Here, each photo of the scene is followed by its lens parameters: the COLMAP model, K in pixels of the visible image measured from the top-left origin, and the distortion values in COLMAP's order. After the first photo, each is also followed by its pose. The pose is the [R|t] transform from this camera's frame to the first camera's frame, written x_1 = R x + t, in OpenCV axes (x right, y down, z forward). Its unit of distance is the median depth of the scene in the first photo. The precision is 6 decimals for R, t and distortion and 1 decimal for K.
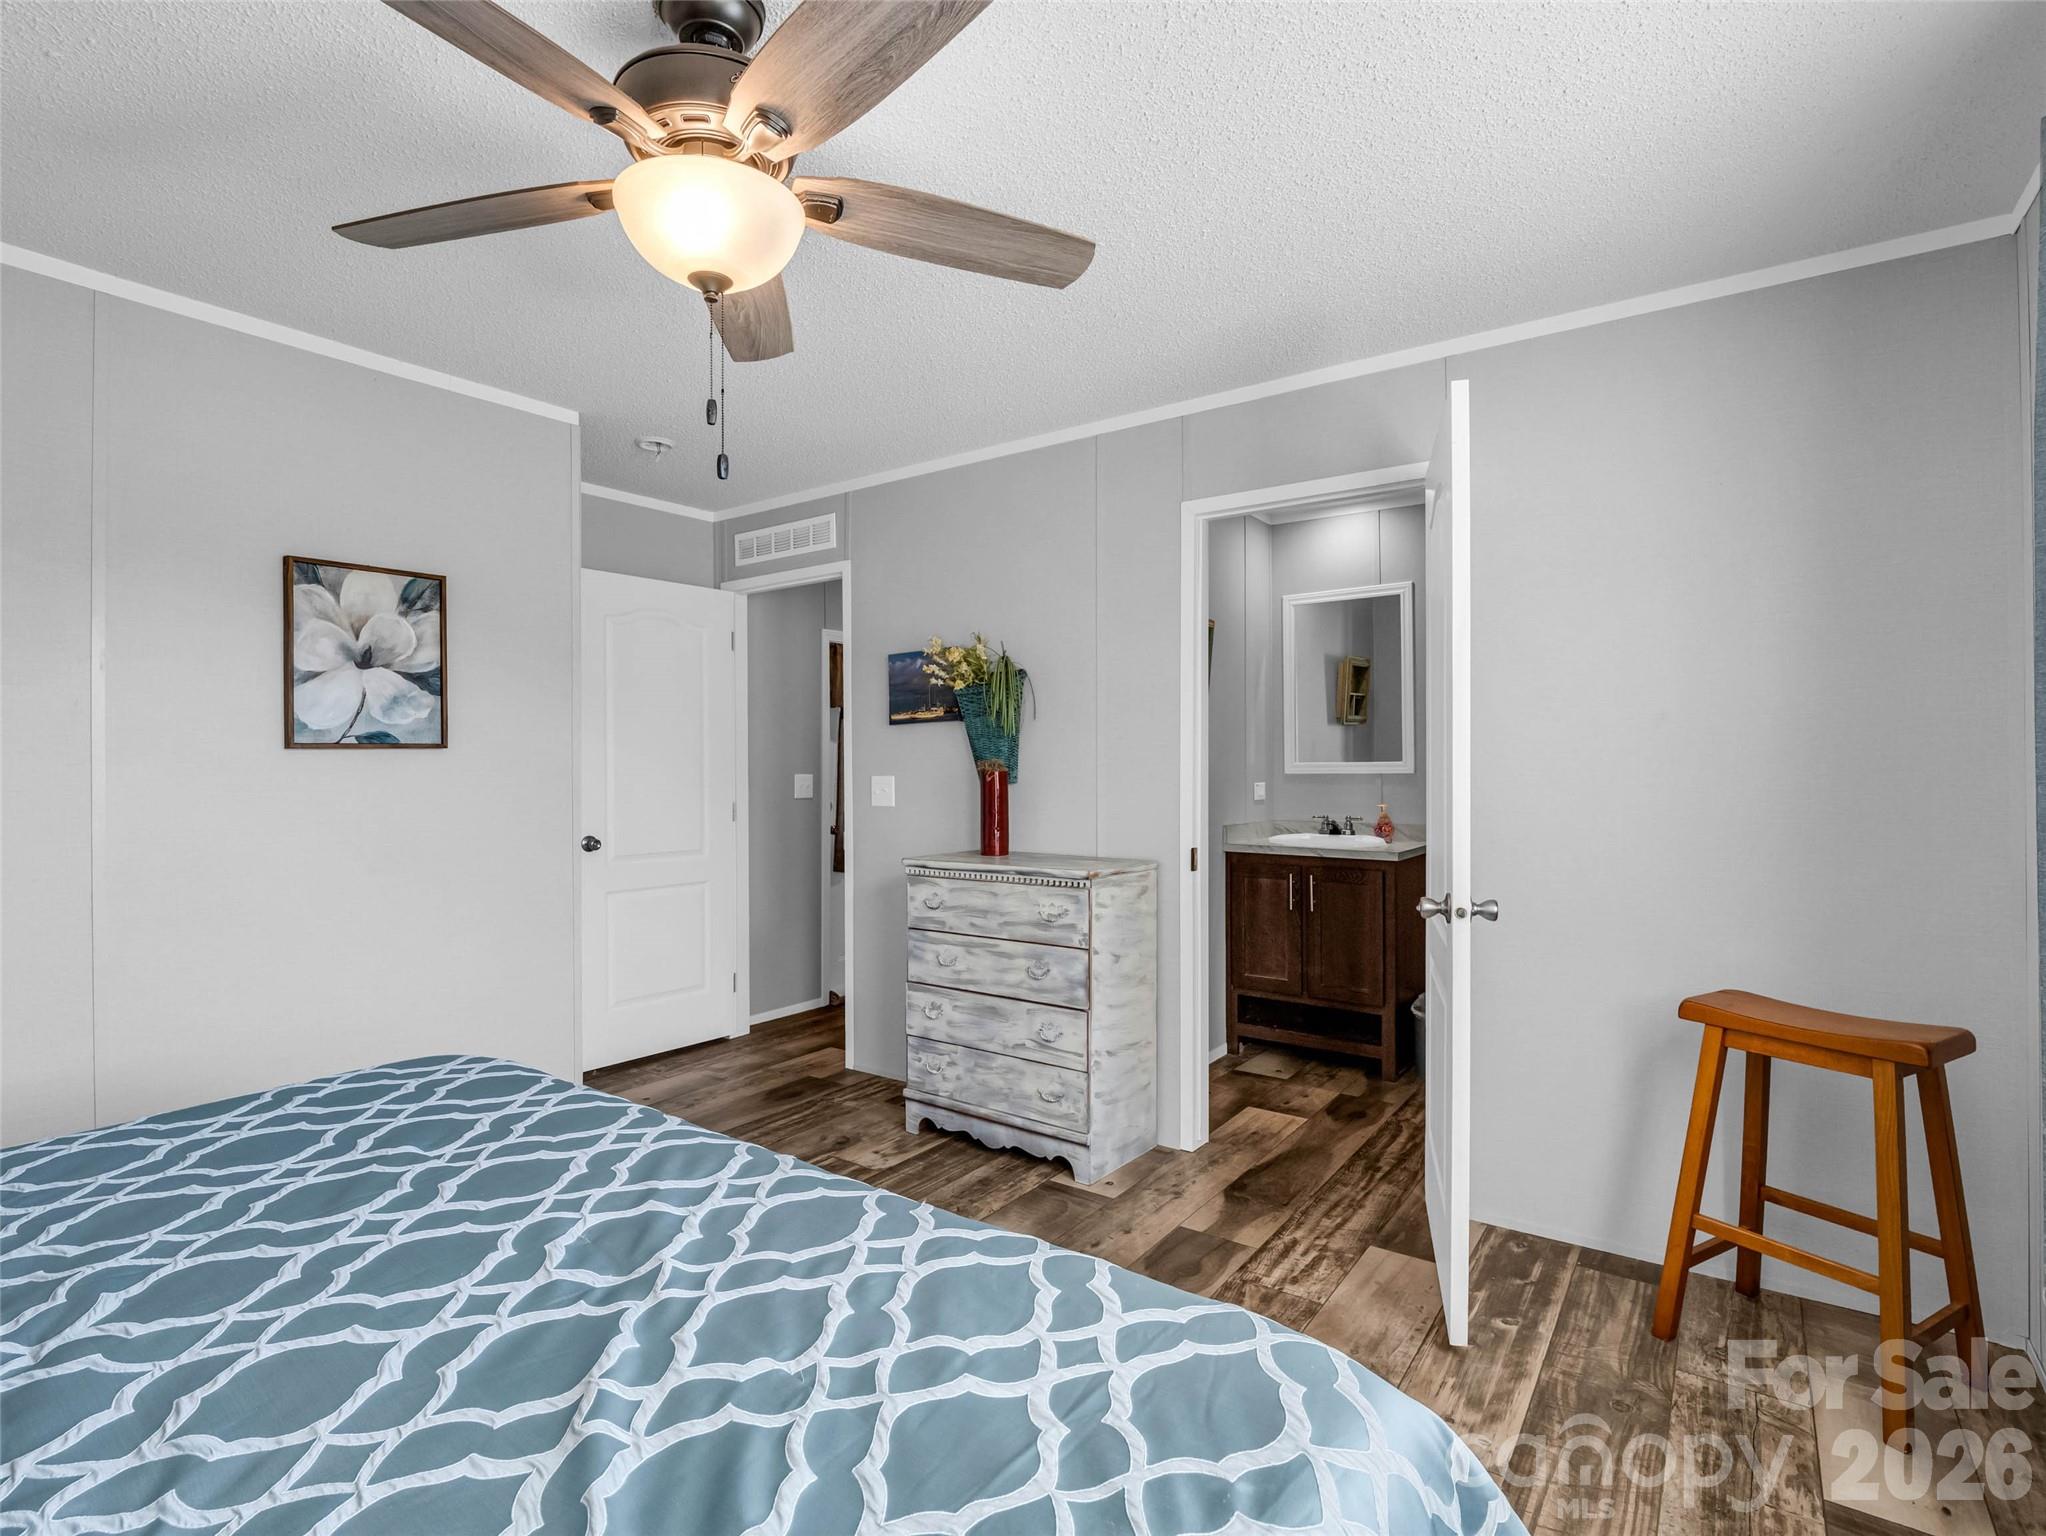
lens RADIAL K [[1019.6, 0, 1012.0], [0, 1019.6, 769.1], [0, 0, 1]] dist [-0.014857, -0.000422]
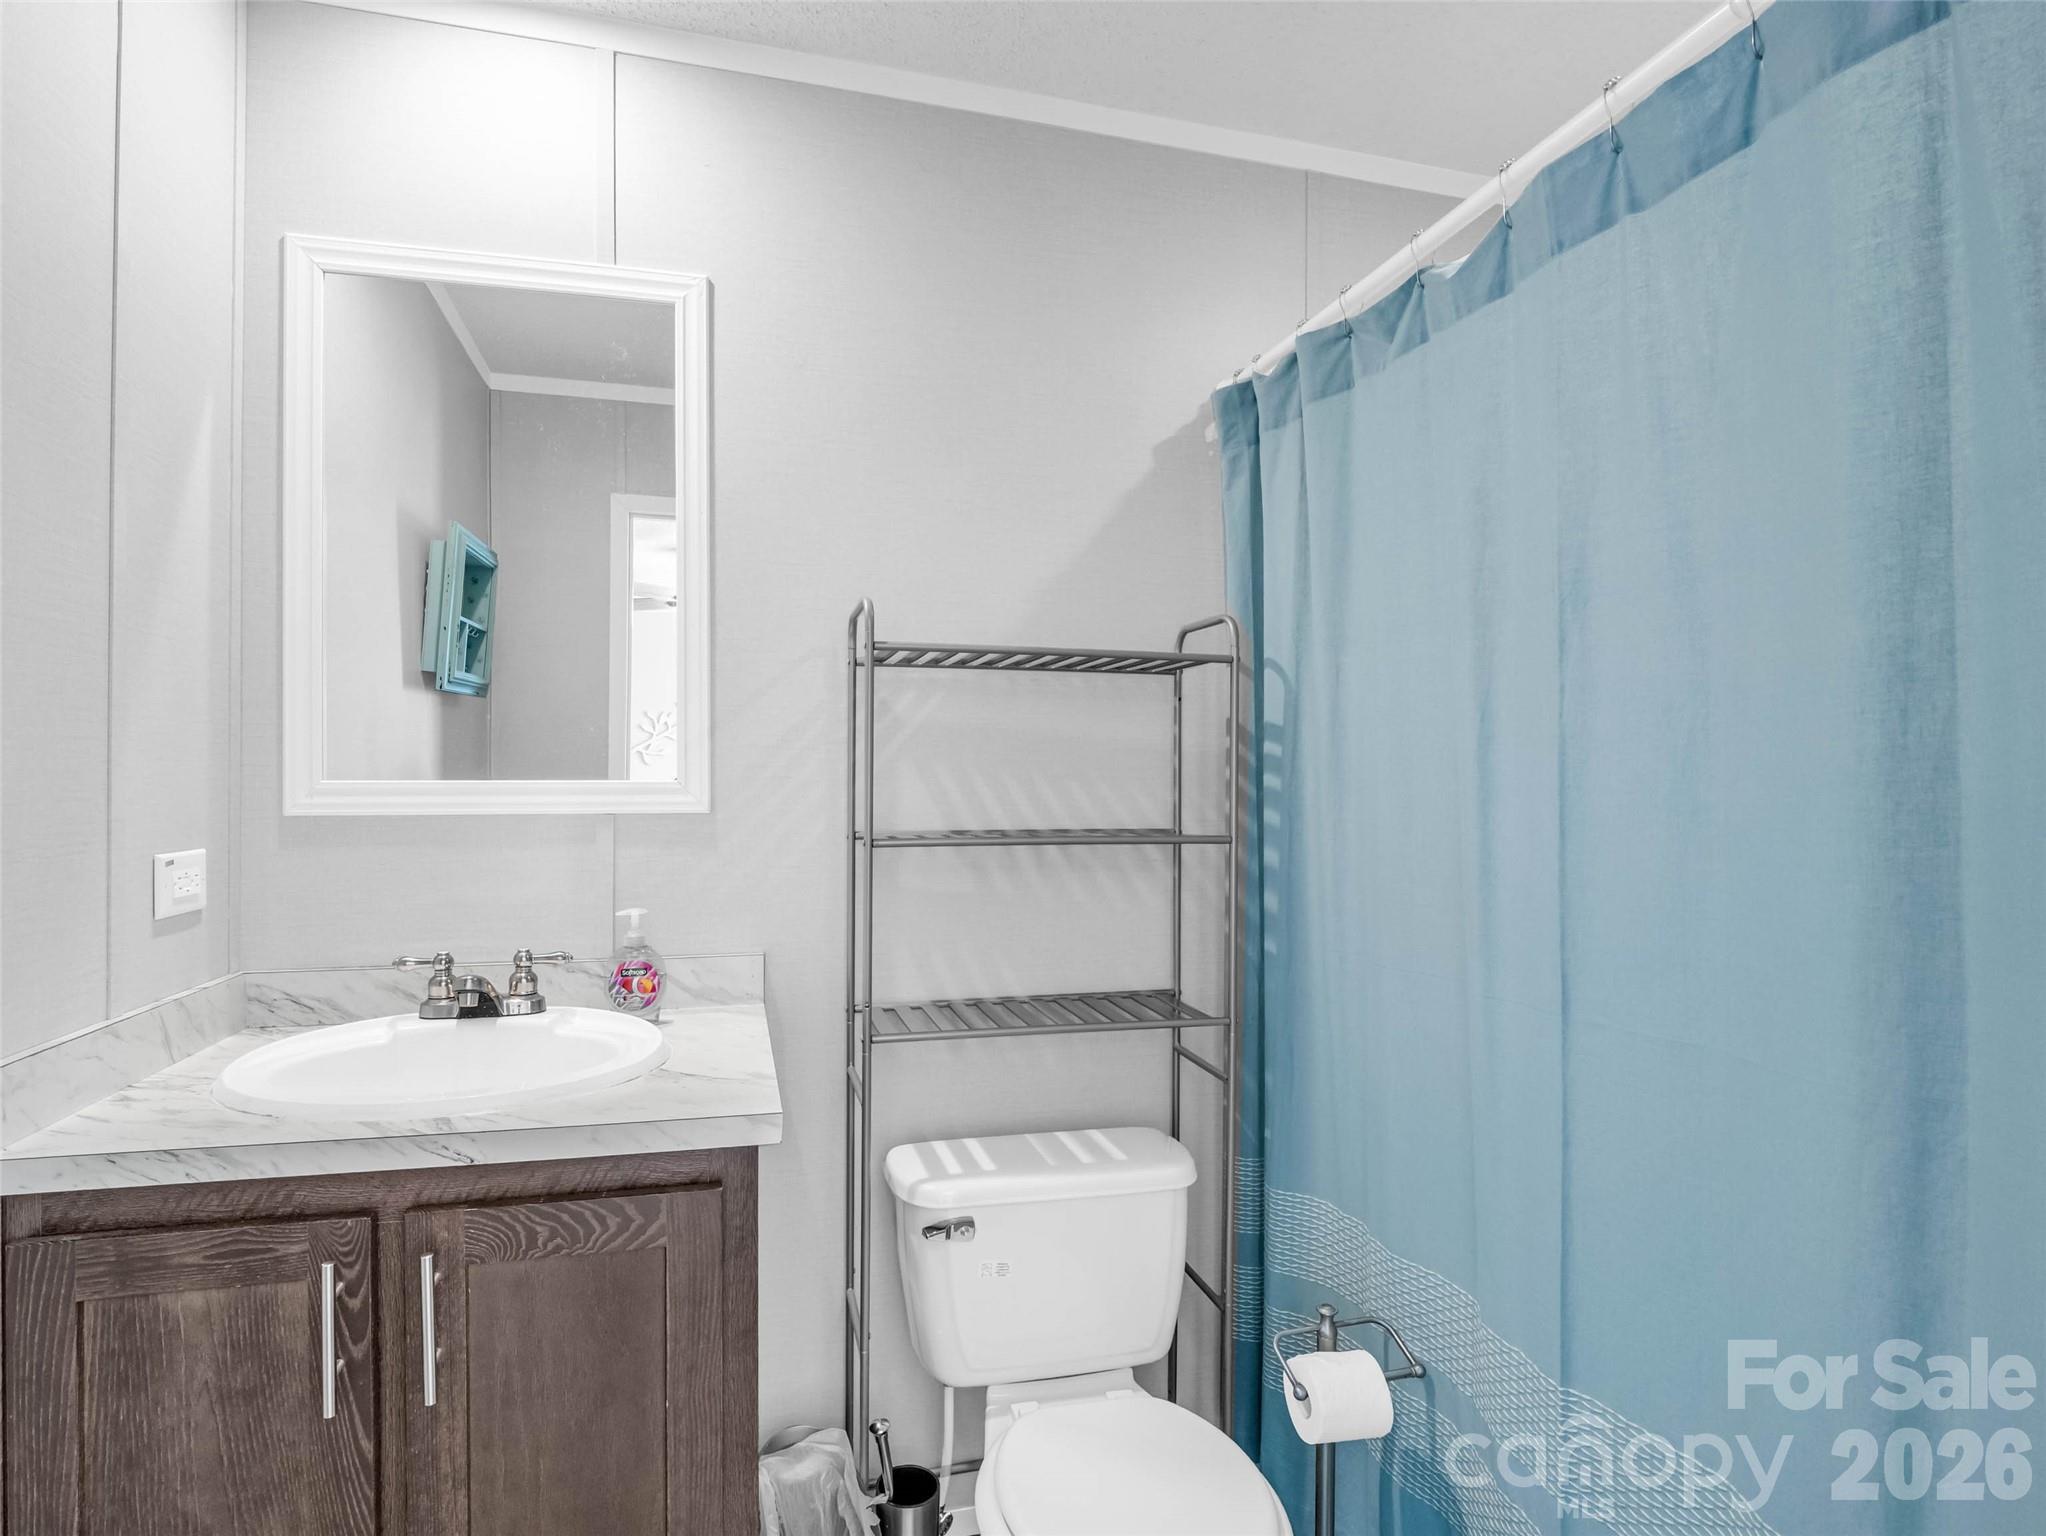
lens RADIAL K [[1019.6, 0, 1006.2], [0, 1019.6, 777.0], [0, 0, 1]] dist [-0.014857, -0.000422]
pose [[0.626696, 0.000539, 0.779264, 0.169210], [0.000552, 0.999999, -0.001136, -0.007307], [-0.779264, 0.001142, 0.626695, 0.648071]]
